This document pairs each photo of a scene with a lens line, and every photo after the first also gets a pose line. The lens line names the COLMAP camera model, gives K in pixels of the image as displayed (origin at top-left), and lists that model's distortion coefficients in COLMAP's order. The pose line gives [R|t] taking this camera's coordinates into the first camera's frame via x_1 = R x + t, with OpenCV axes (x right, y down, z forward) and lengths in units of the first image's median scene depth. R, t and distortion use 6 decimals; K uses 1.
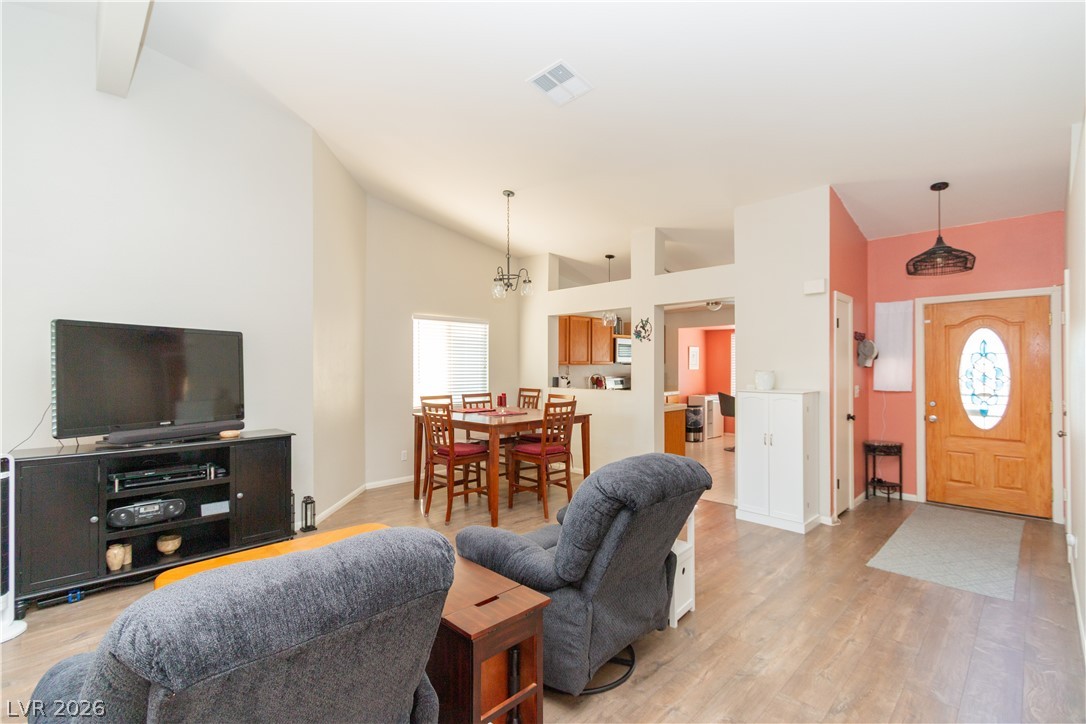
lens RADIAL K [[471.7, 0, 557.7], [0, 471.7, 361.3], [0, 0, 1]] dist [0.001117, 0.000253]
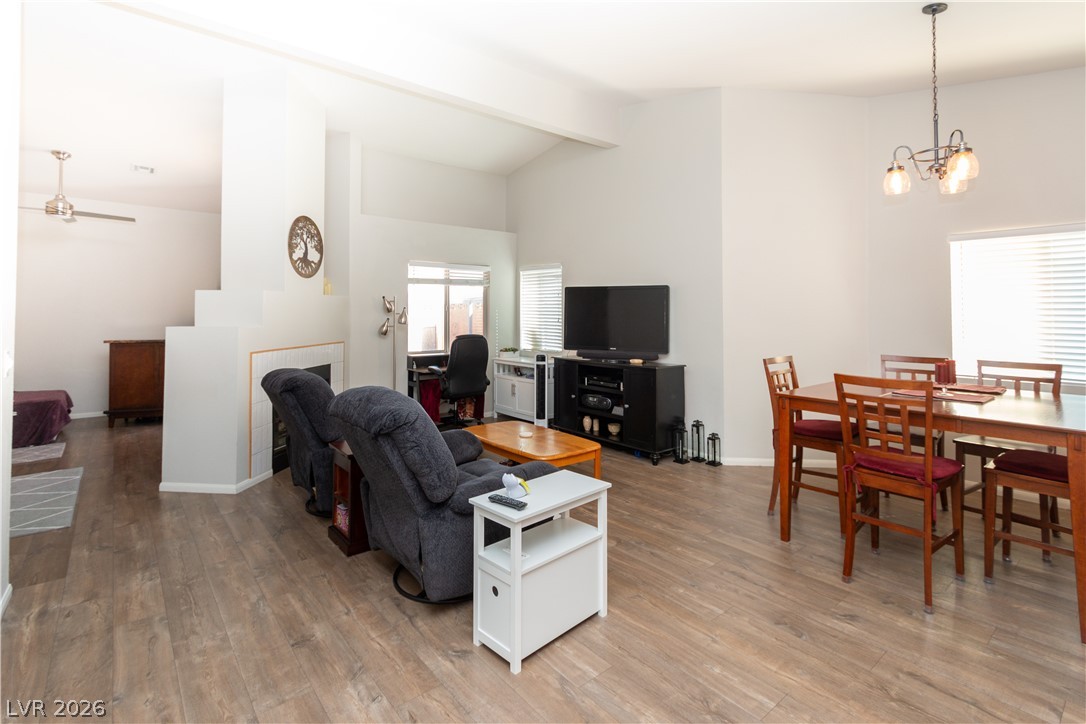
lens RADIAL K [[490.8, 0, 542.1], [0, 490.8, 314.5], [0, 0, 1]] dist [-0.000461, -0.000072]
pose [[-0.060452, 0.002742, -0.998167, 0.455976], [0.005959, 0.999979, 0.002386, 0.008608], [0.998153, -0.005804, -0.060467, 0.505490]]
